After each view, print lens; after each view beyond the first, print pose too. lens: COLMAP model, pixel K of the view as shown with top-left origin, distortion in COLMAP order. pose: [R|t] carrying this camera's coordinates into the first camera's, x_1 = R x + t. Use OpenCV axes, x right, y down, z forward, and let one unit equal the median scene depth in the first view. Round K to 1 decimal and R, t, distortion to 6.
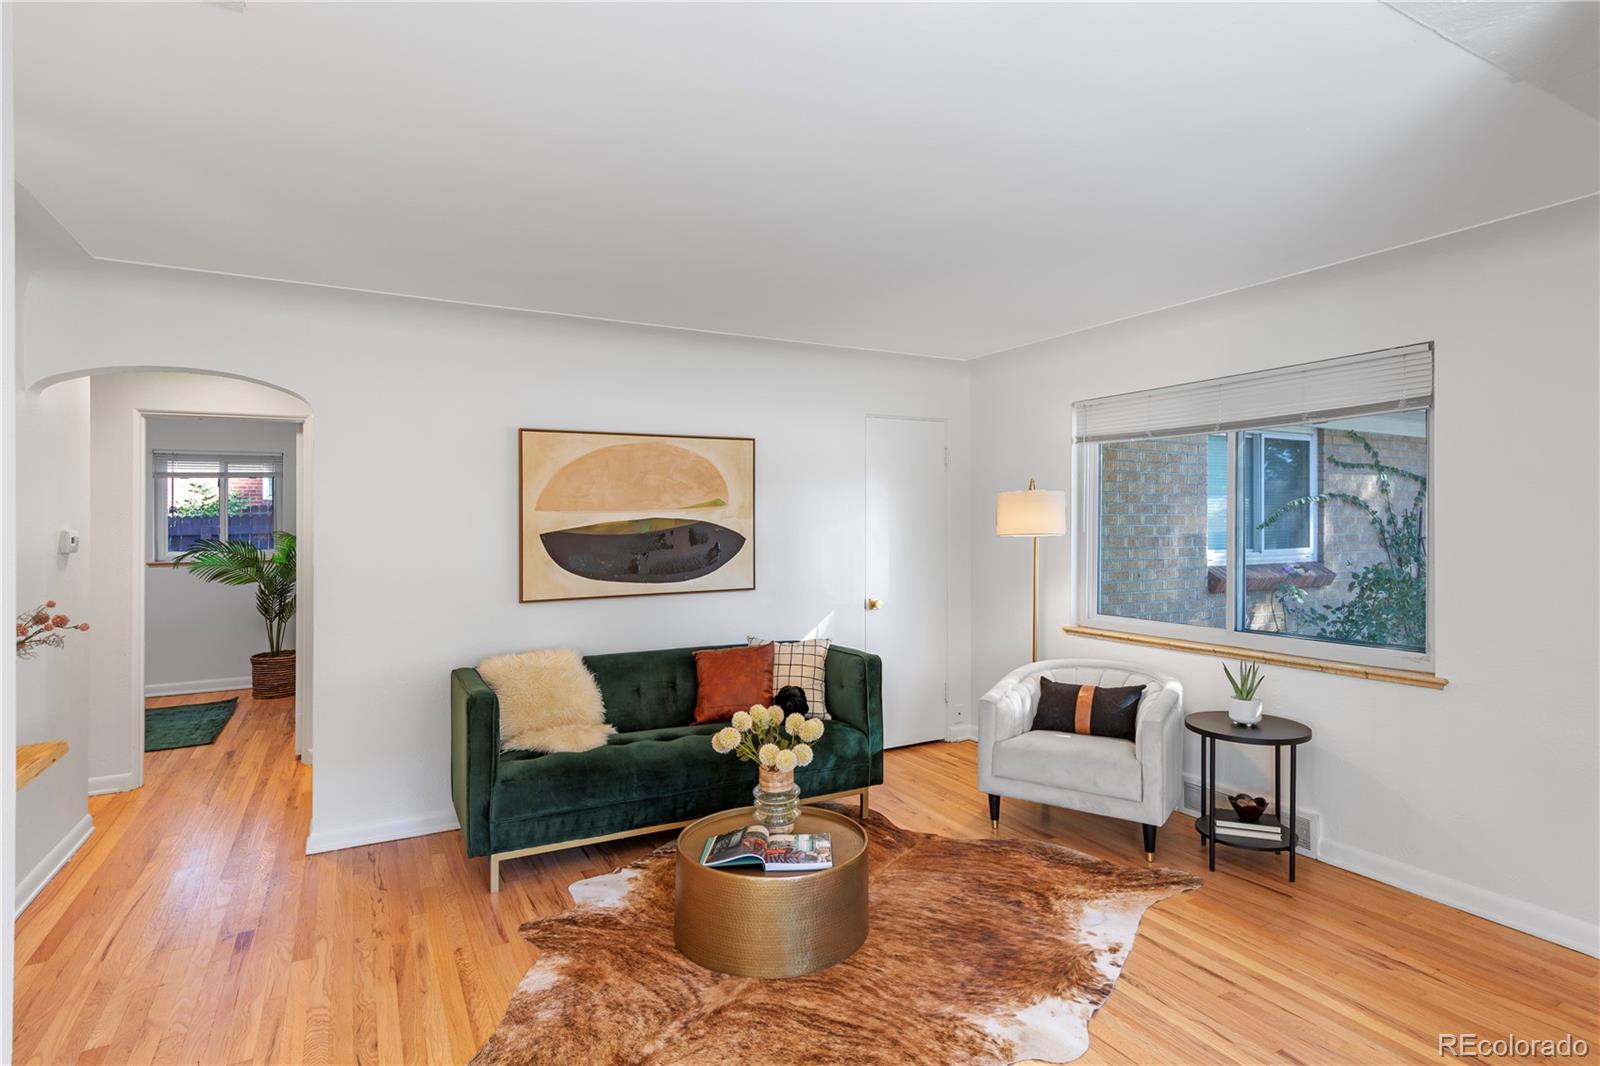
lens RADIAL K [[814.1, 0, 824.9], [0, 814.1, 516.2], [0, 0, 1]] dist [0.001444, -0.000999]
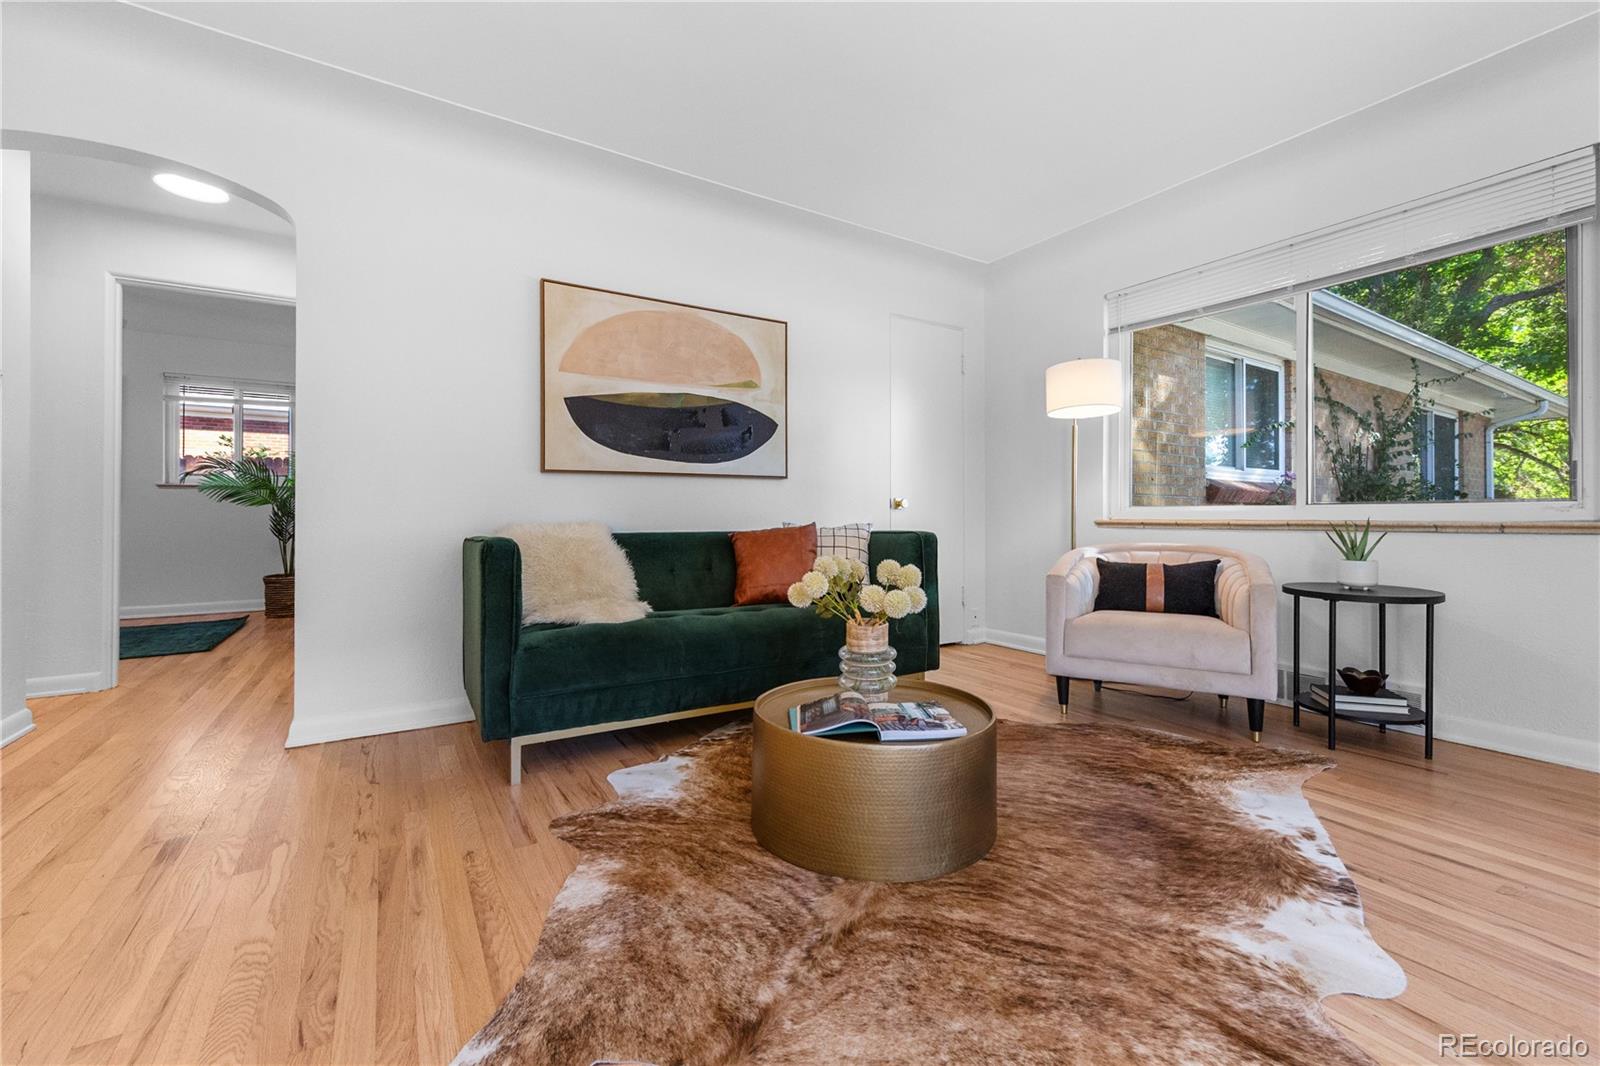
lens RADIAL K [[648.0, 0, 802.7], [0, 648.0, 511.4], [0, 0, 1]] dist [0.002045, -0.000253]
pose [[0.998965, 0.001724, 0.045461, -0.134271], [-0.001677, 0.999998, -0.001079, 0.170752], [-0.045462, 0.001002, 0.998966, 0.305695]]
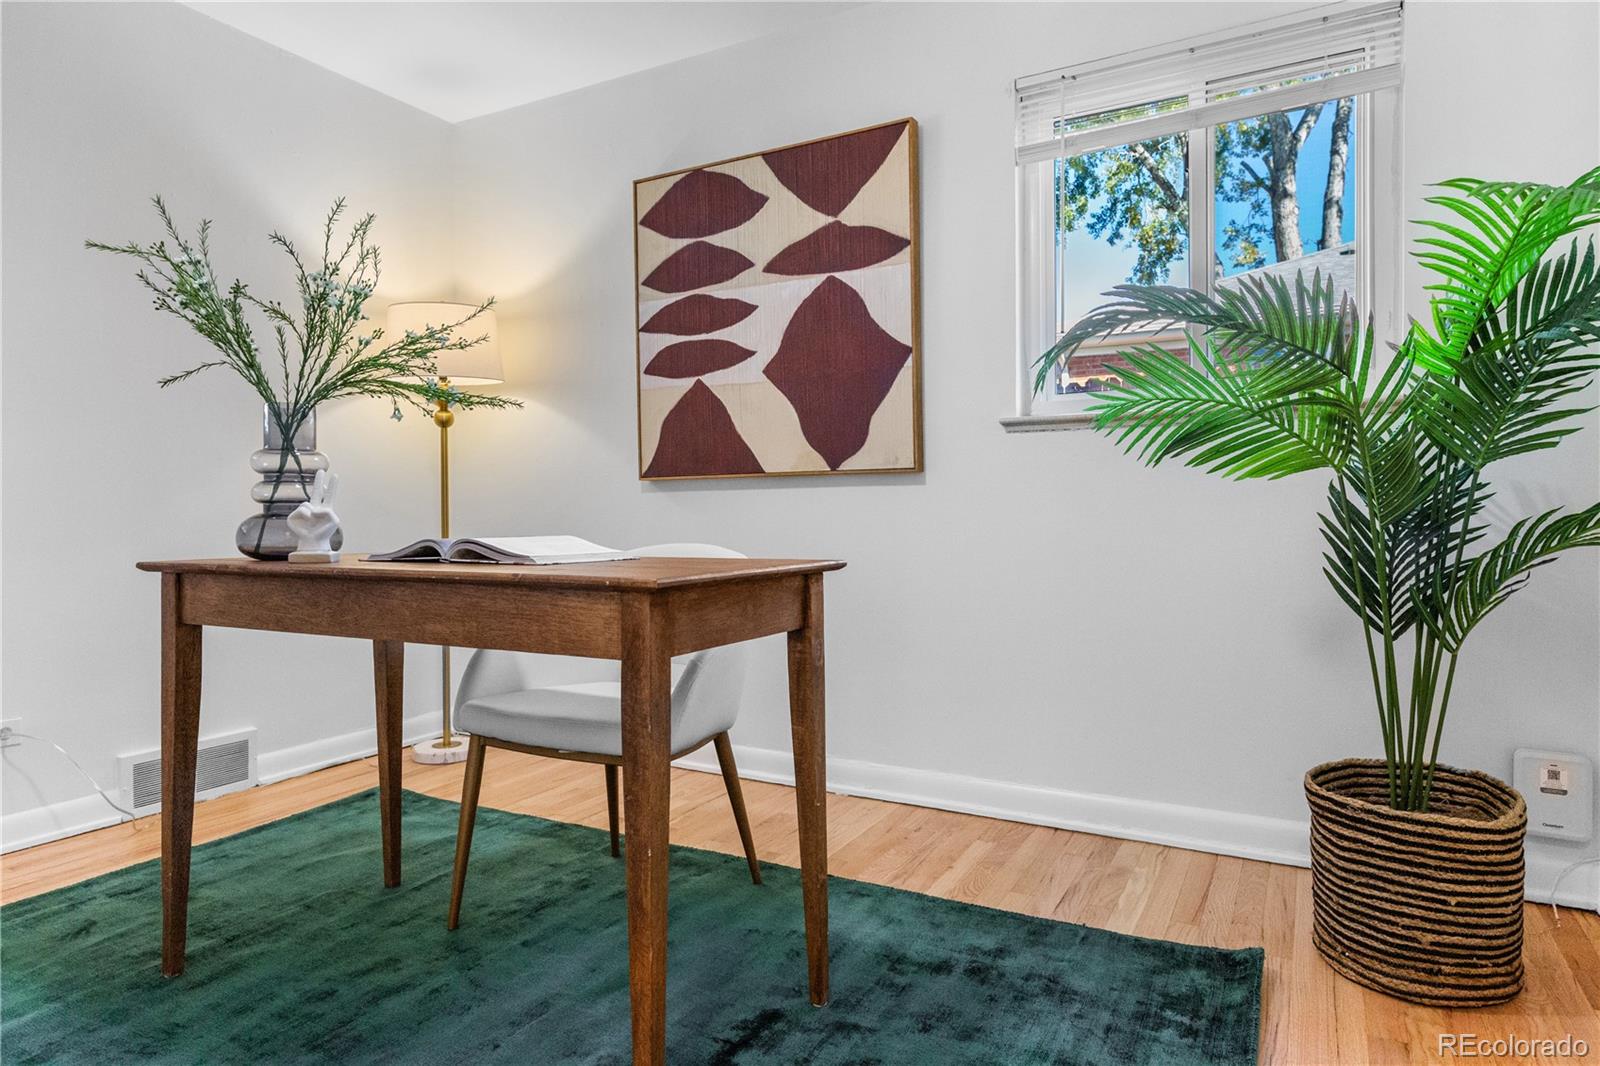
lens RADIAL K [[916.9, 0, 799.2], [0, 916.9, 517.3], [0, 0, 1]] dist [-0.001492, -0.000370]
pose [[0.510470, 0.013523, -0.859789, -1.033185], [0.014613, 0.999596, 0.024398, 0.164340], [0.859771, -0.025018, 0.510066, 1.380424]]
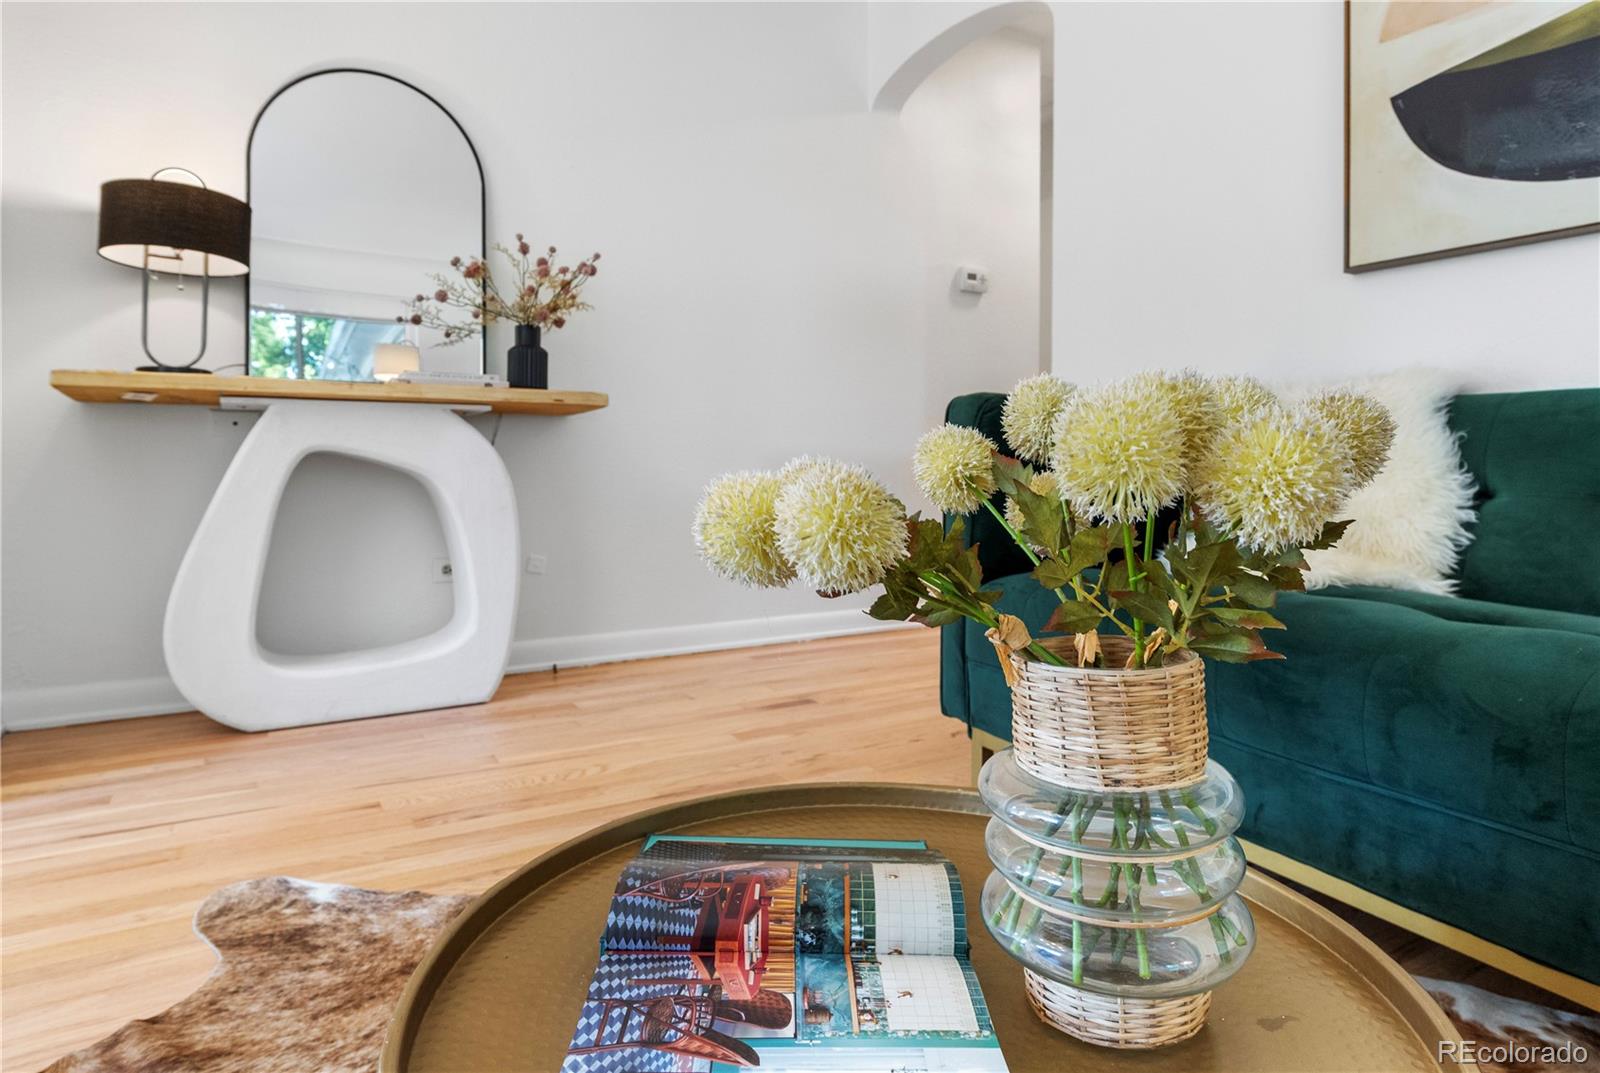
lens RADIAL K [[942.0, 0, 804.9], [0, 942.0, 456.5], [0, 0, 1]] dist [0.000222, 0.000766]
pose [[0.003520, 0.001376, -0.999993, 0.135129], [-0.000175, 0.999999, 0.001375, 0.228722], [0.999994, 0.000170, 0.003521, 0.810268]]
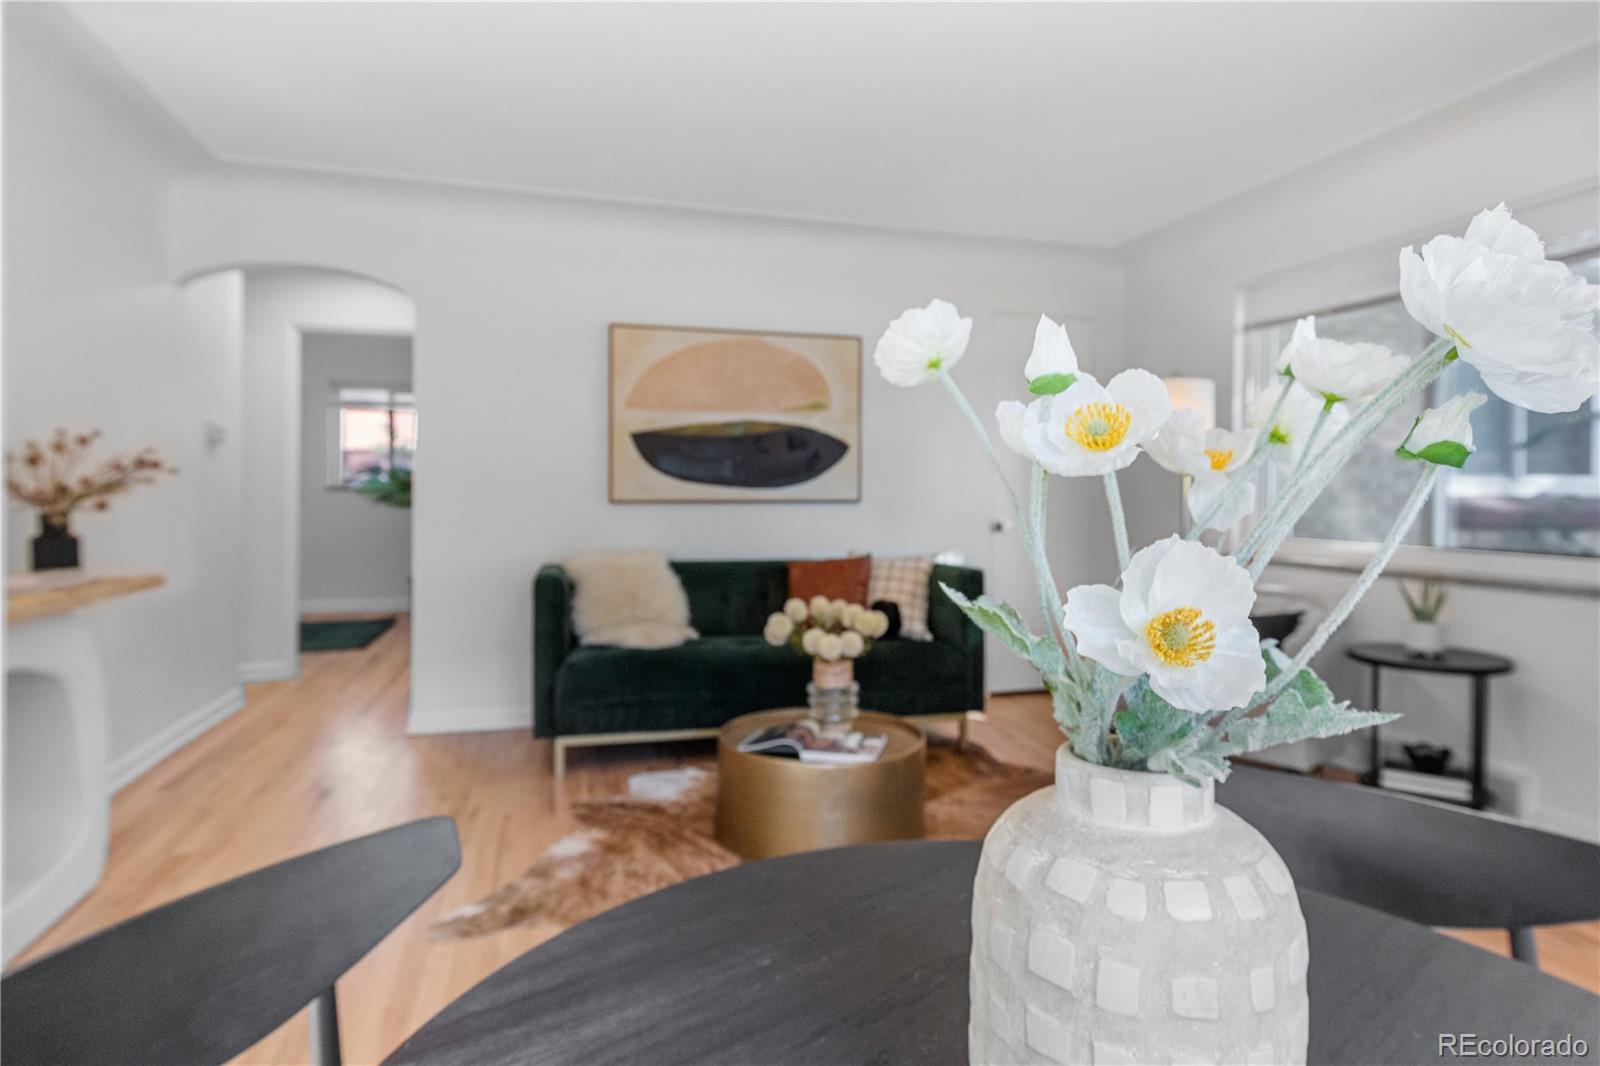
lens RADIAL K [[891.4, 0, 832.9], [0, 891.4, 501.6], [0, 0, 1]] dist [-0.001862, 0.000086]
pose [[0.975259, 0.012730, -0.220697, 0.138842], [-0.009432, 0.999828, 0.015990, 0.097091], [0.220863, -0.013513, 0.975211, 0.019752]]
